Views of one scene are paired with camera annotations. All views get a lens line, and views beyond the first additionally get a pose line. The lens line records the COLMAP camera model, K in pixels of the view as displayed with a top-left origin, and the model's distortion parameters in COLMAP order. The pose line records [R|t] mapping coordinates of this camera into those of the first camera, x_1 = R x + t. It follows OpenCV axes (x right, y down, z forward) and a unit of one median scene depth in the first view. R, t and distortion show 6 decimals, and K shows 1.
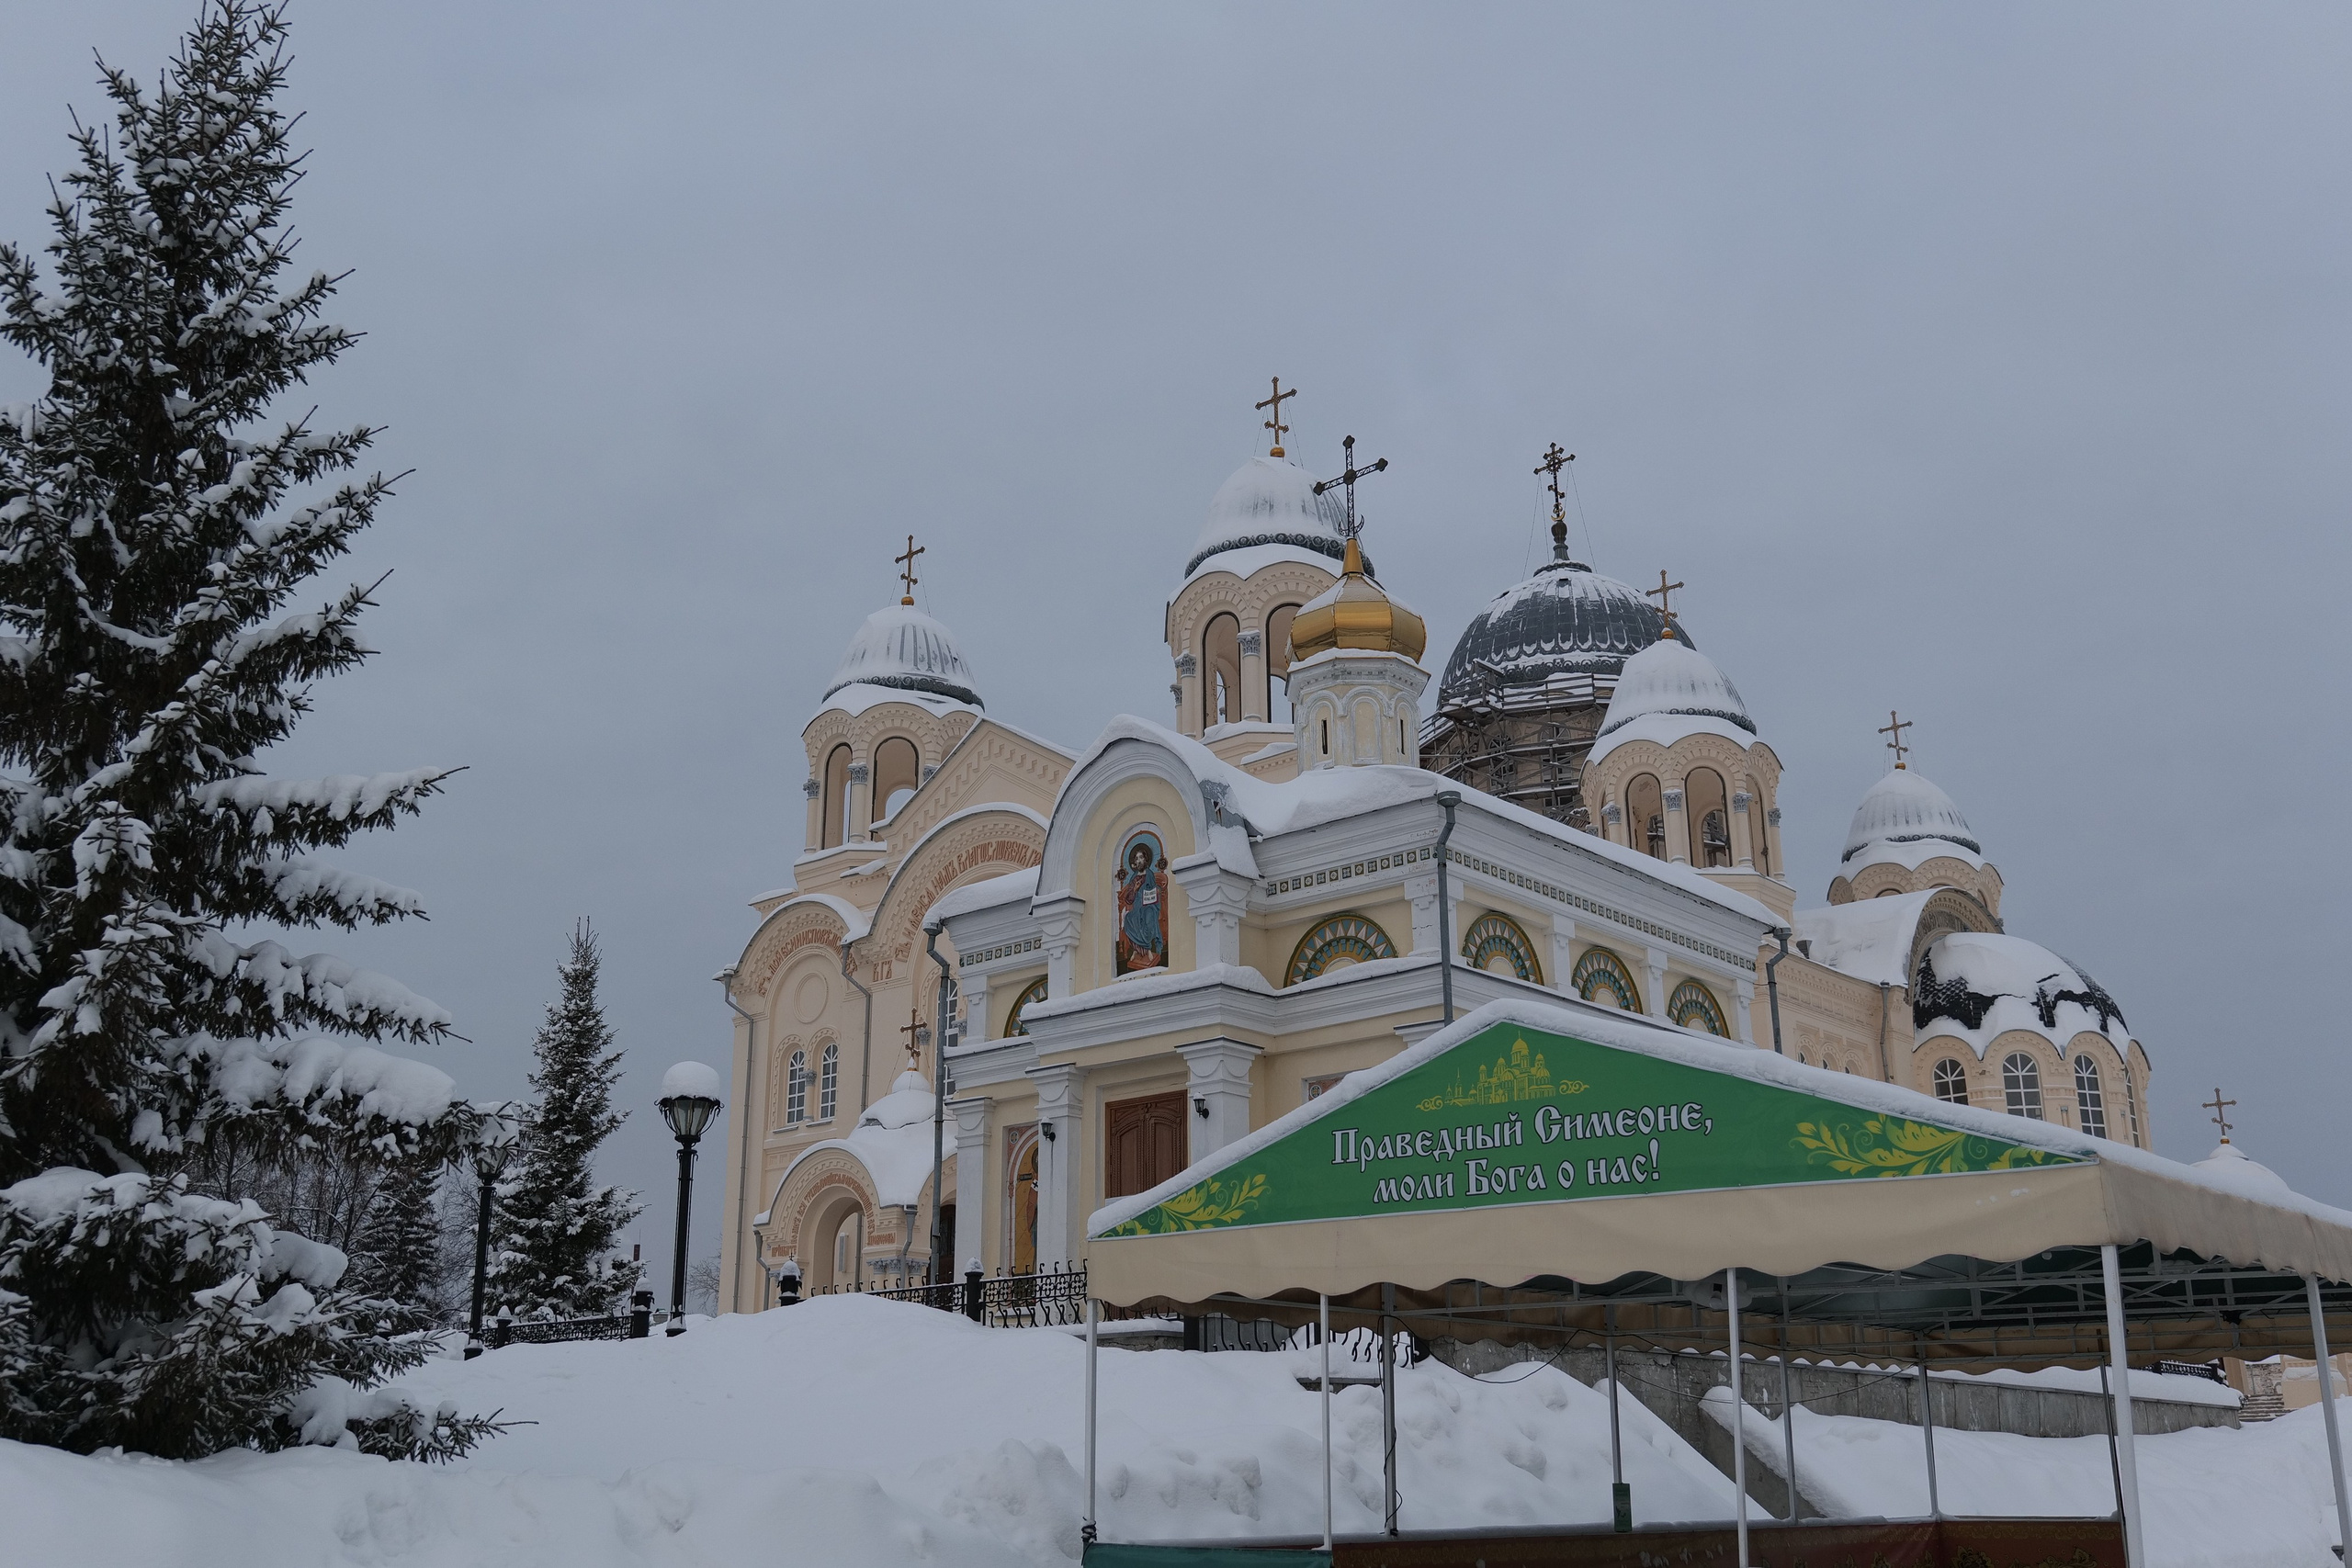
lens RADIAL K [[2139.9, 0, 1166.7], [0, 2139.9, 792.9], [0, 0, 1]] dist [-0.007114, 0.008510]
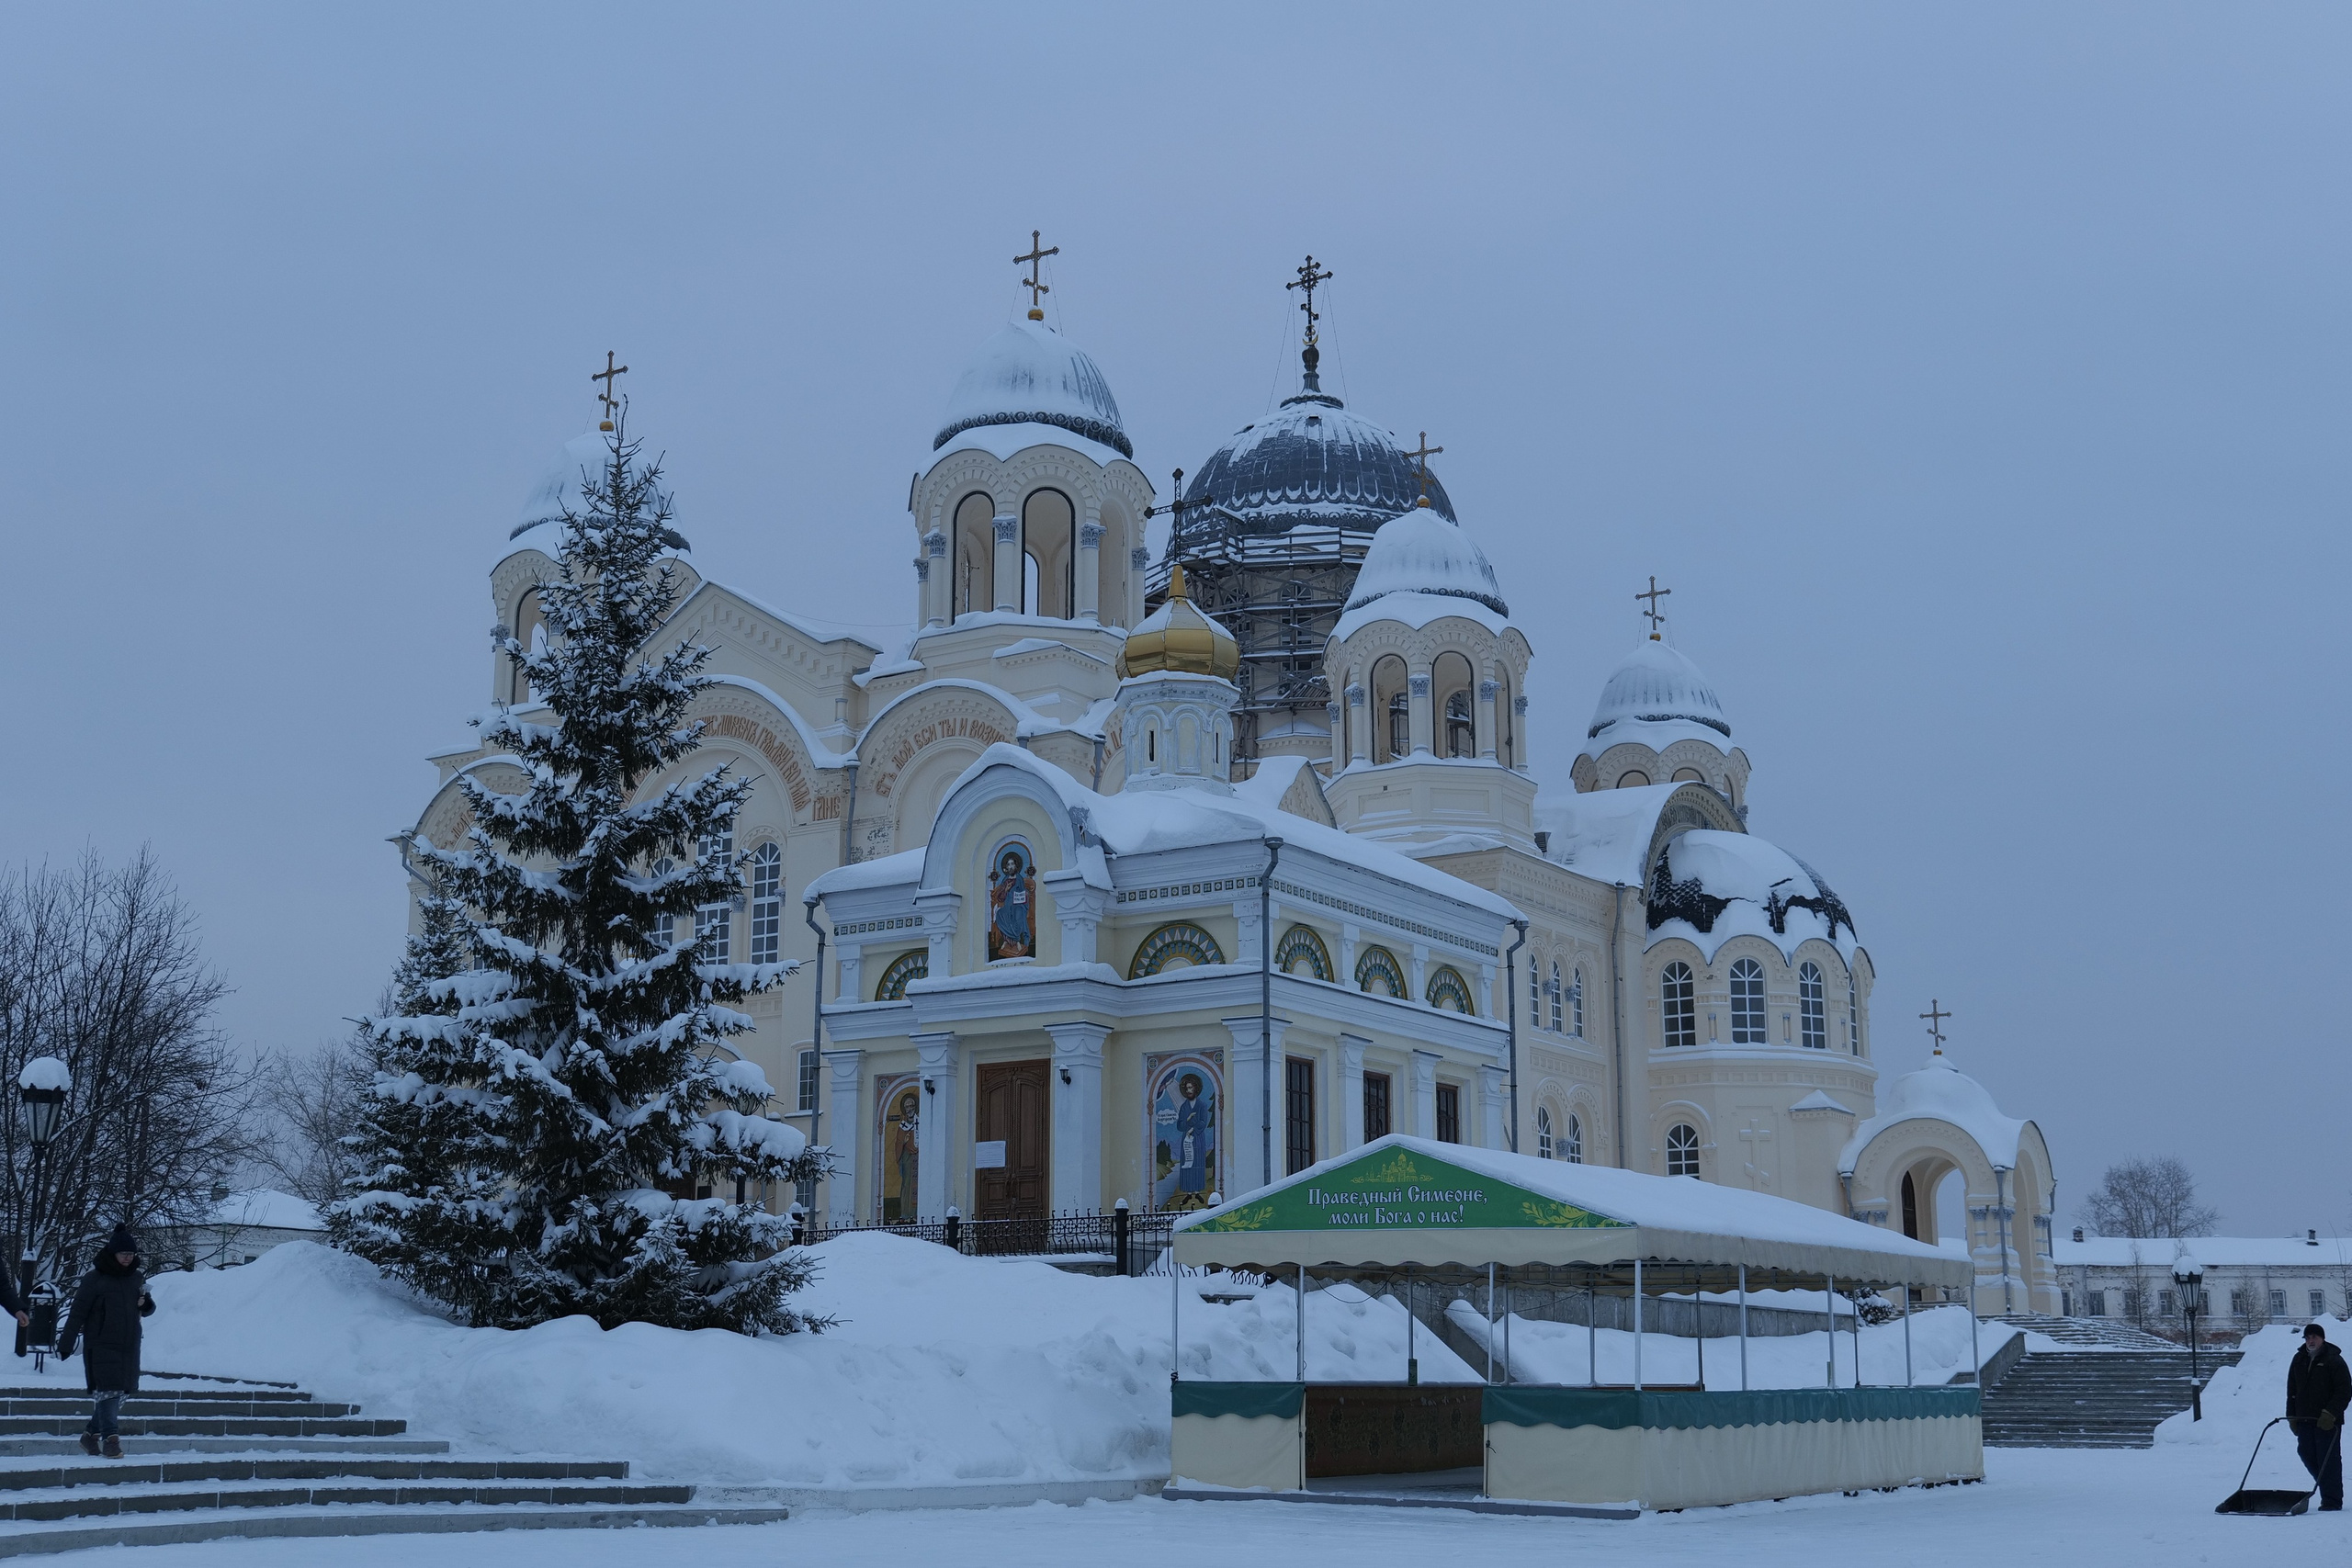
lens RADIAL K [[2715.8, 0, 1176.0], [0, 2715.8, 784.0], [0, 0, 1]] dist [-0.001247, -0.006214]
pose [[0.987389, 0.038712, 0.153509, -0.066837], [-0.052645, 0.994750, 0.087758, -0.065303], [-0.149305, -0.094732, 0.984243, -0.220341]]
